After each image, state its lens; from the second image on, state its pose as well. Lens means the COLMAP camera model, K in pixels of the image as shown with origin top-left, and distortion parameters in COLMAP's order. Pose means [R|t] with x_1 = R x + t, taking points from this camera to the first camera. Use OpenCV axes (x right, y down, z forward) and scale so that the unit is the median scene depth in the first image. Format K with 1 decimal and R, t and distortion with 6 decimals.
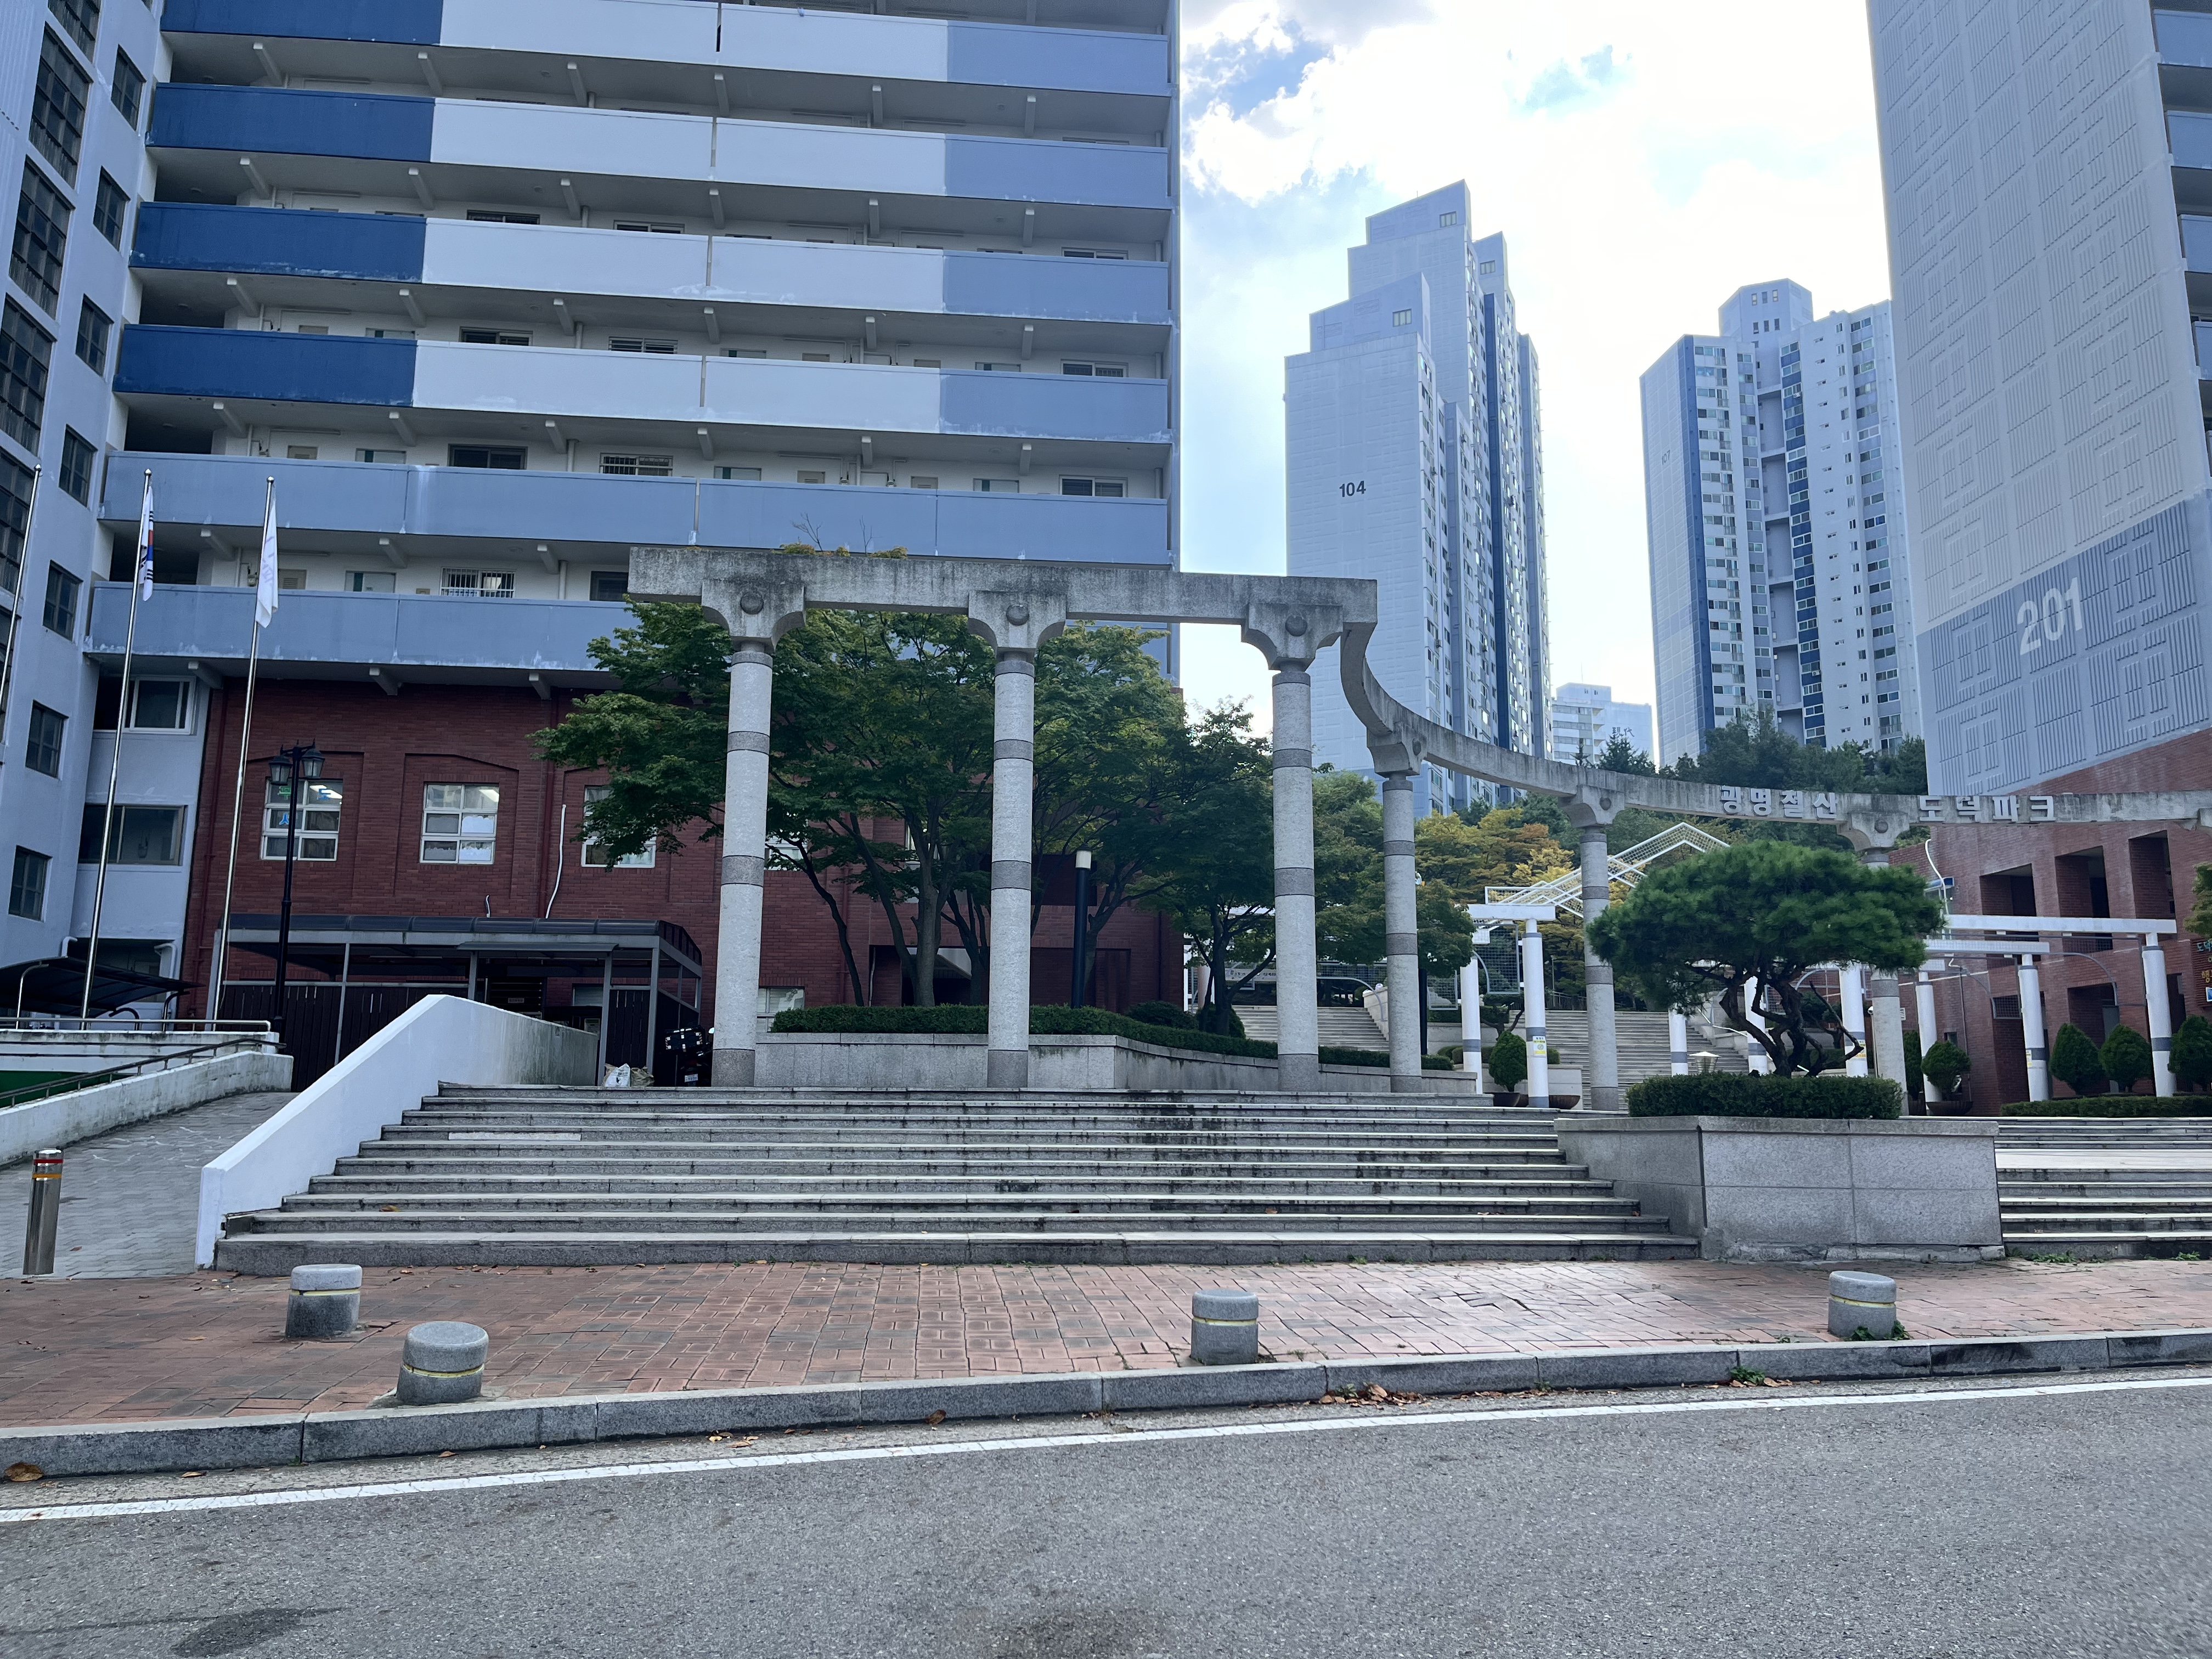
lens RADIAL K [[1660.2, 0, 1095.1], [0, 1660.2, 829.7], [0, 0, 1]] dist [0.097950, -0.133259]
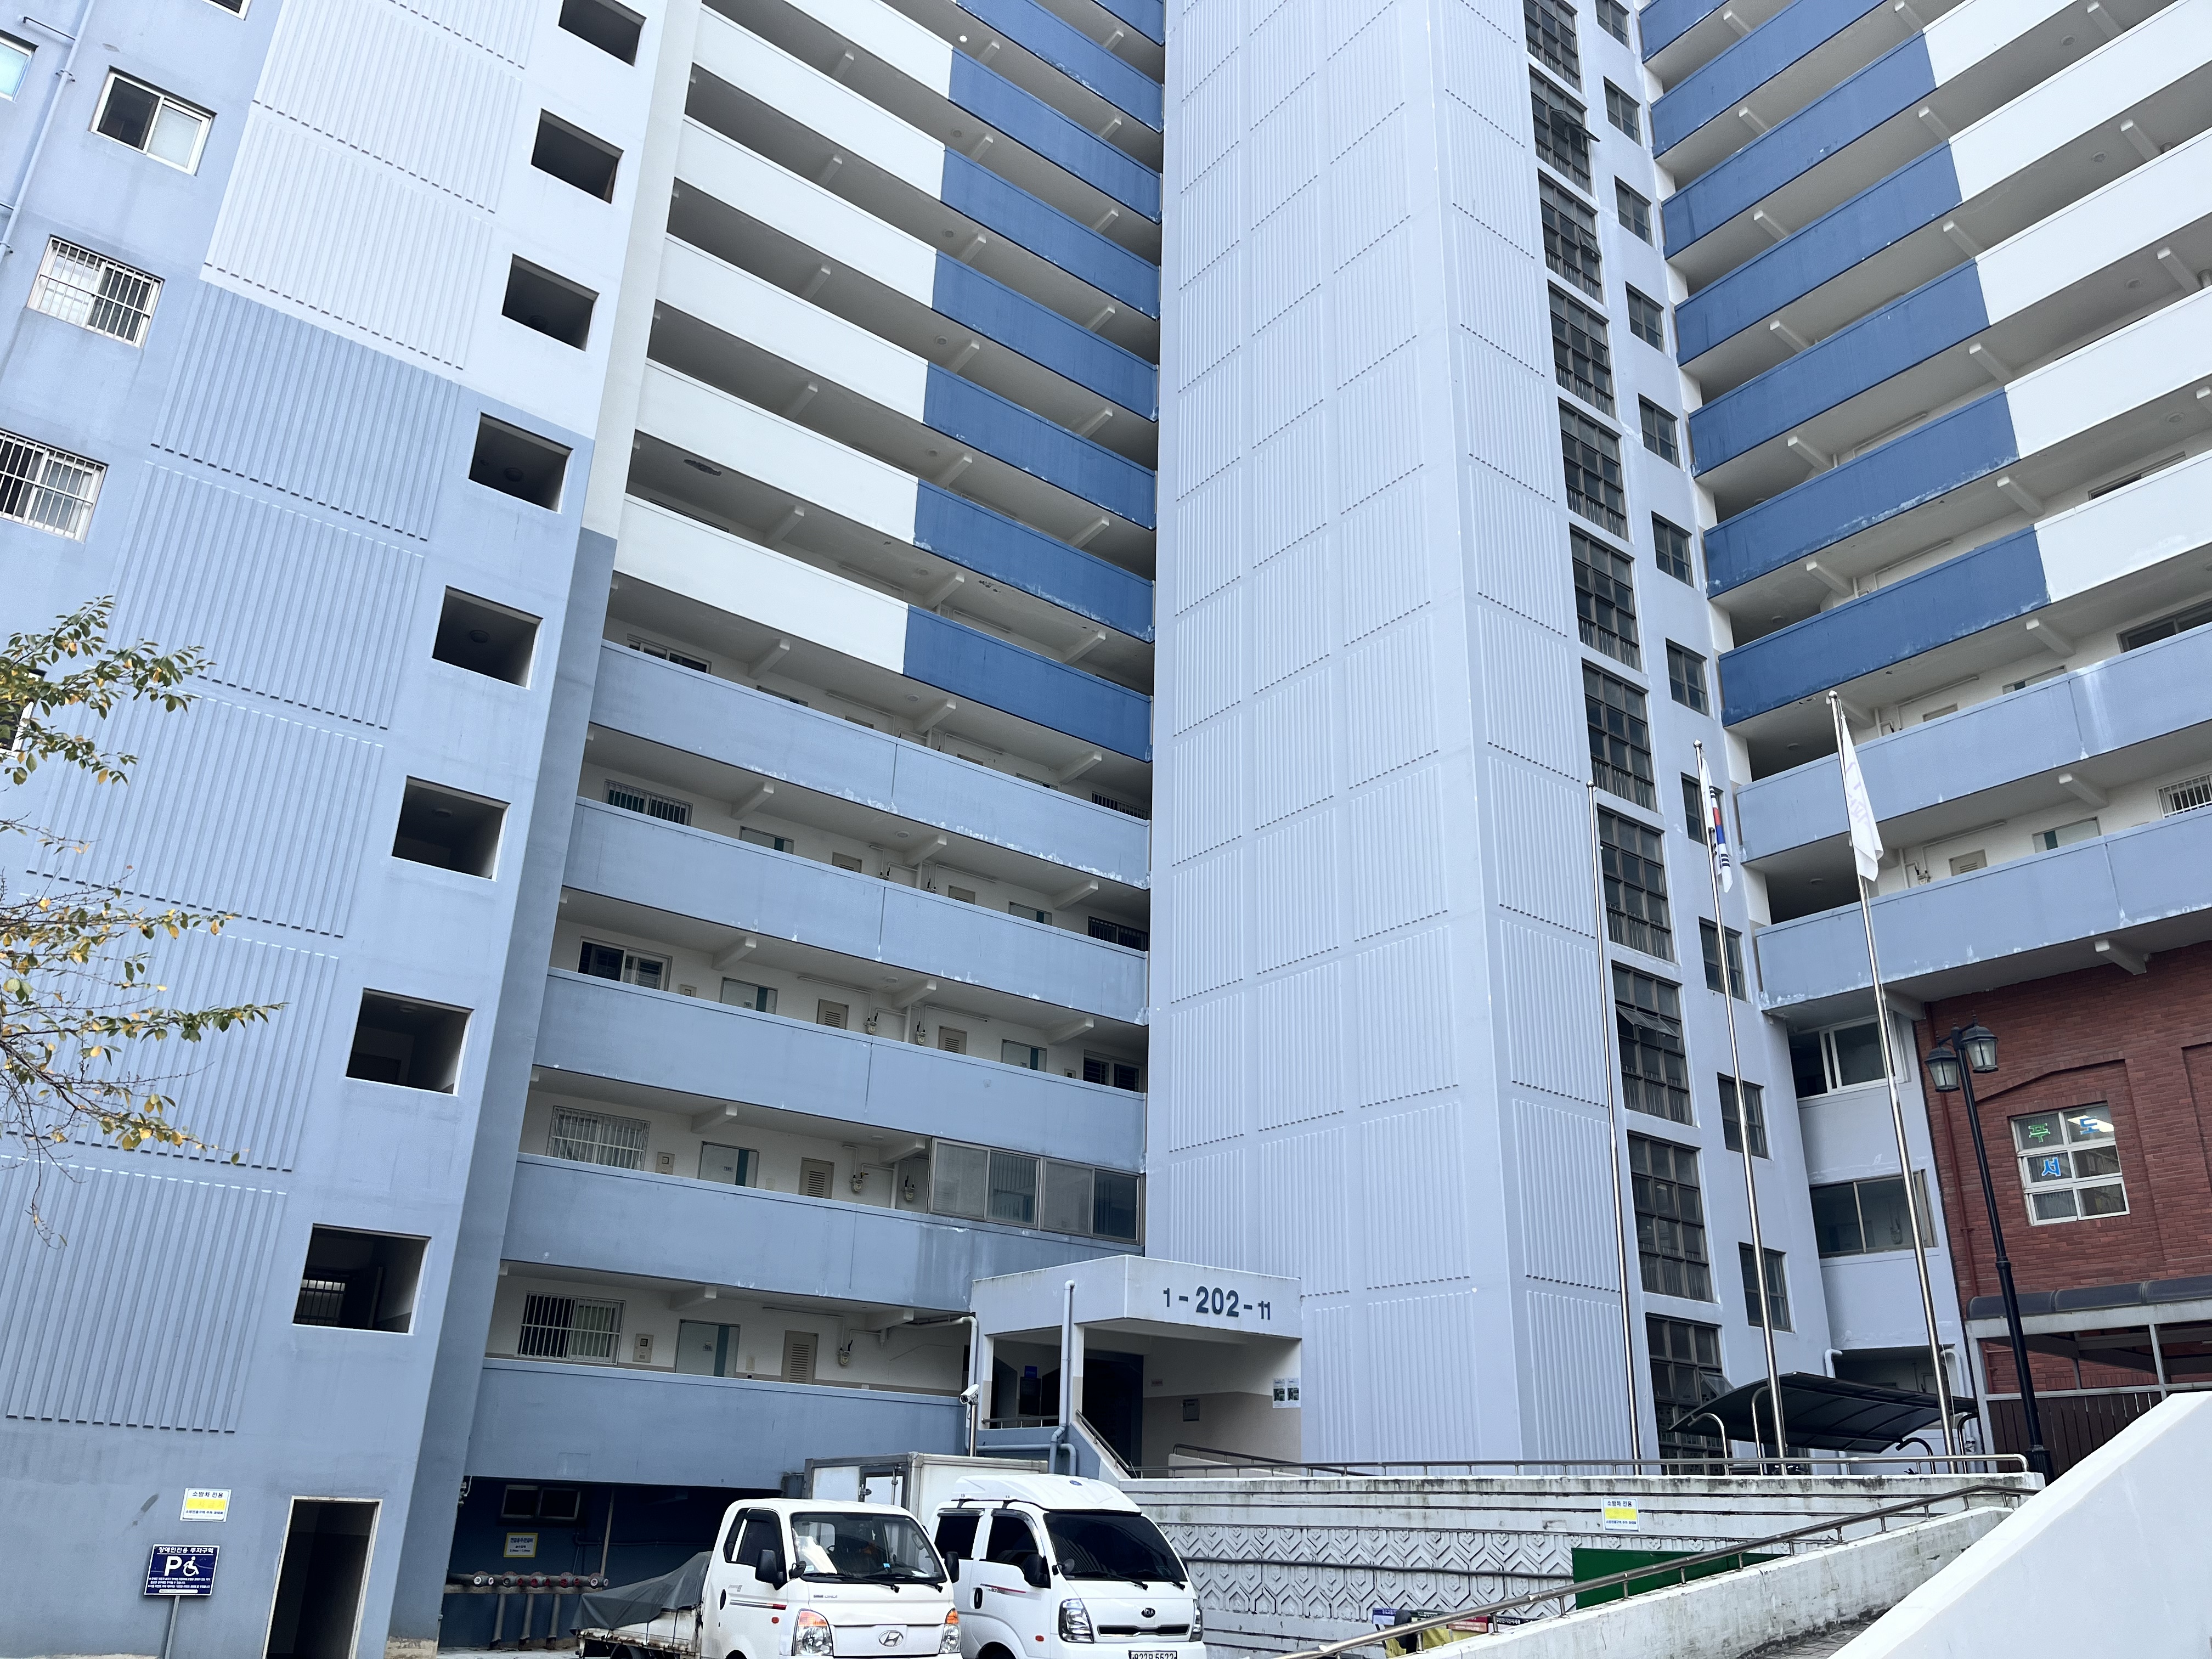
lens RADIAL K [[1660.2, 0, 1095.1], [0, 1660.2, 829.7], [0, 0, 1]] dist [0.097950, -0.133259]
pose [[0.530137, -0.319868, -0.785264, -0.064725], [0.125971, 0.945549, -0.300114, 0.024453], [0.838502, 0.060181, 0.541565, 0.226565]]
